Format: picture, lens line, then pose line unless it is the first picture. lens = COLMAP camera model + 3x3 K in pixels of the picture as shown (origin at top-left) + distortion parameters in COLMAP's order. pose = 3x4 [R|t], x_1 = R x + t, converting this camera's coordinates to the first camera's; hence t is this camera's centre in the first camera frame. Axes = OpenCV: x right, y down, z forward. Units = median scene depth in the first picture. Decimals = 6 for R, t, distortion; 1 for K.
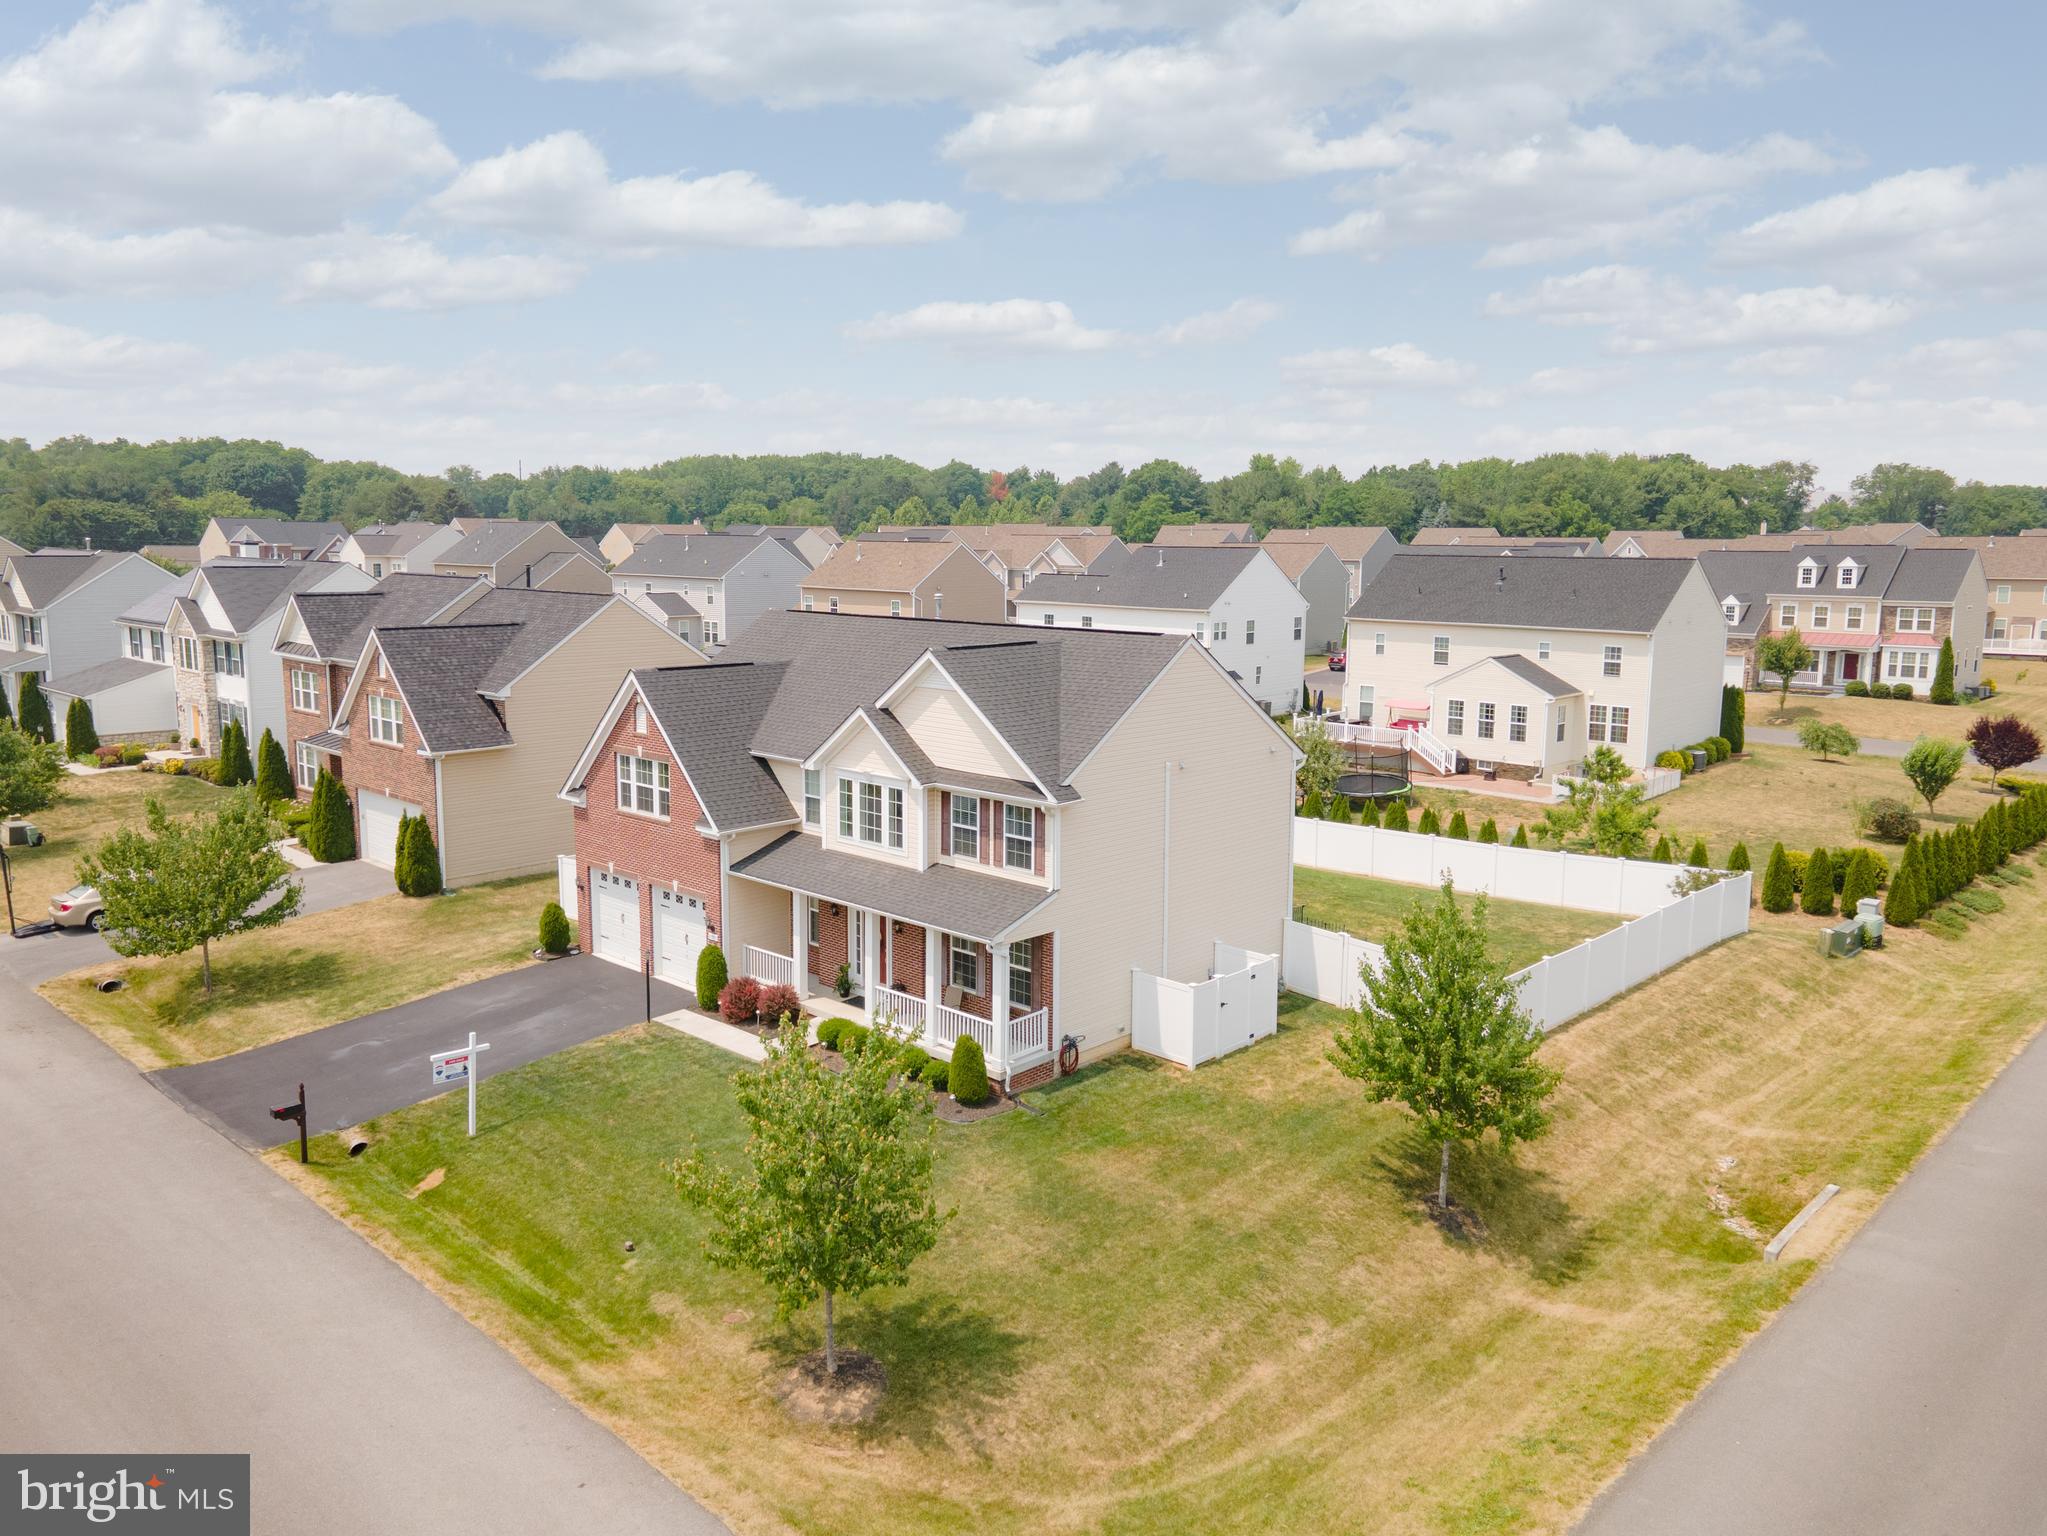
lens RADIAL K [[1504.3, 0, 1017.5], [0, 1504.3, 770.8], [0, 0, 1]] dist [0.008304, 0.065624]
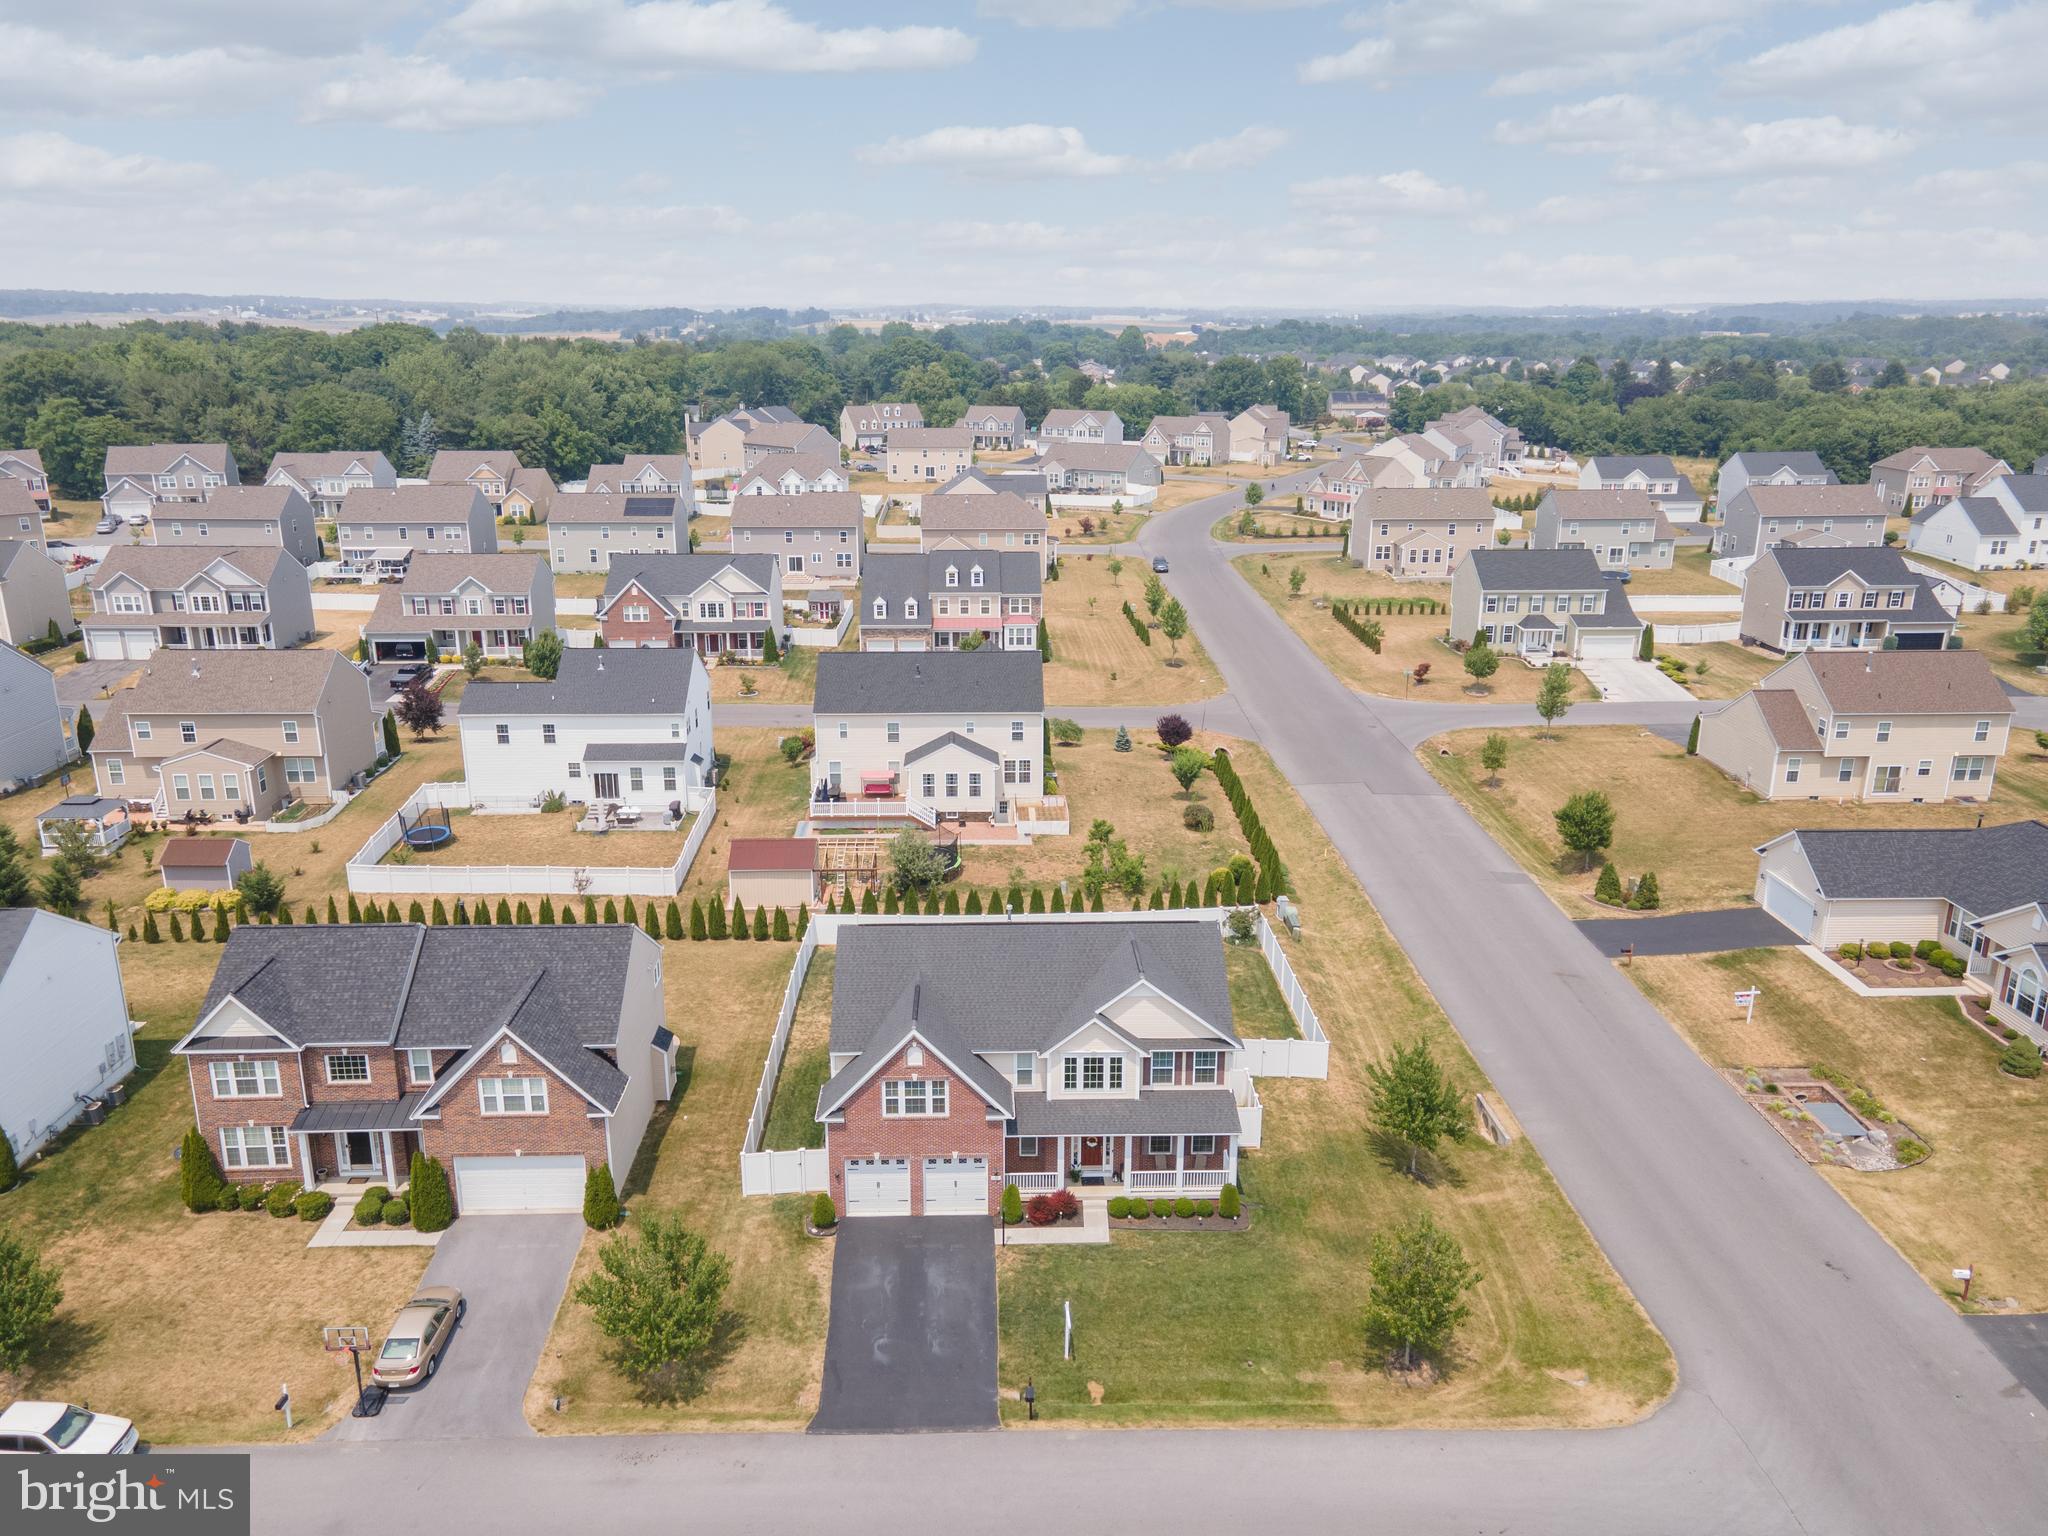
lens RADIAL K [[1476.2, 0, 1024.0], [0, 1476.2, 768.0], [0, 0, 1]] dist [0.013515, 0.054849]
pose [[0.701860, -0.212874, 0.679762, -1.168986], [0.112293, 0.975434, 0.189523, -0.608778], [-0.703408, -0.056686, 0.708523, -0.082224]]
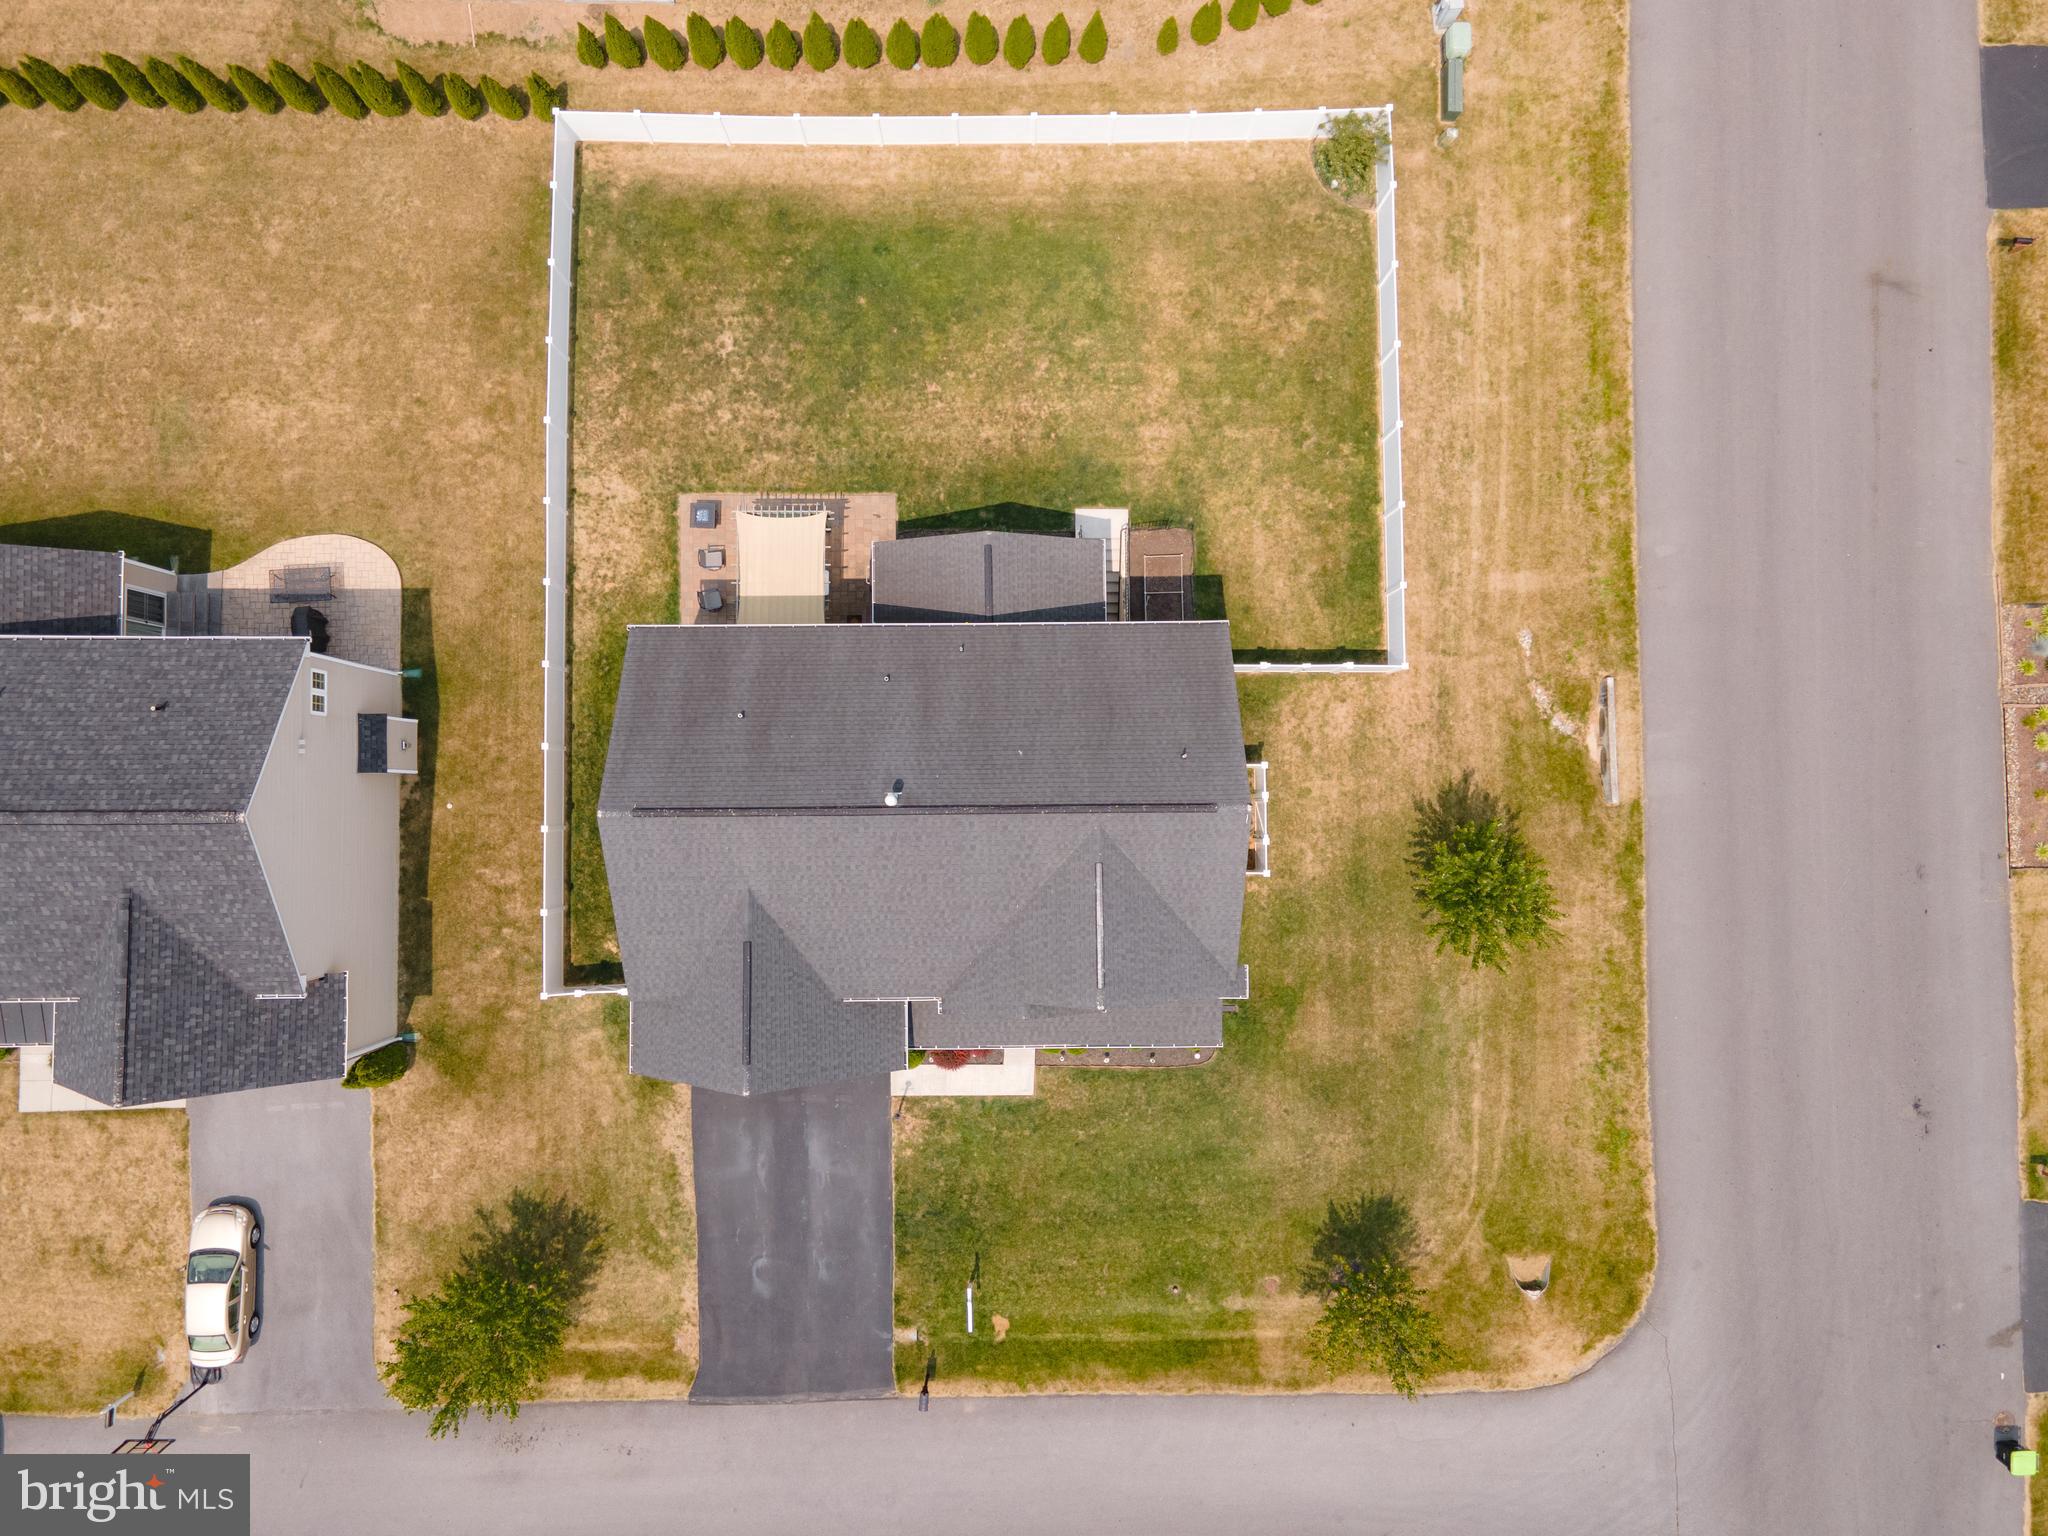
lens RADIAL K [[1476.2, 0, 1024.0], [0, 1476.2, 768.0], [0, 0, 1]] dist [0.013515, 0.054849]
pose [[0.719620, -0.693732, 0.029721, -0.010439], [0.105924, 0.151978, 0.982692, -1.081195], [-0.686242, -0.704016, 0.182850, 0.897142]]
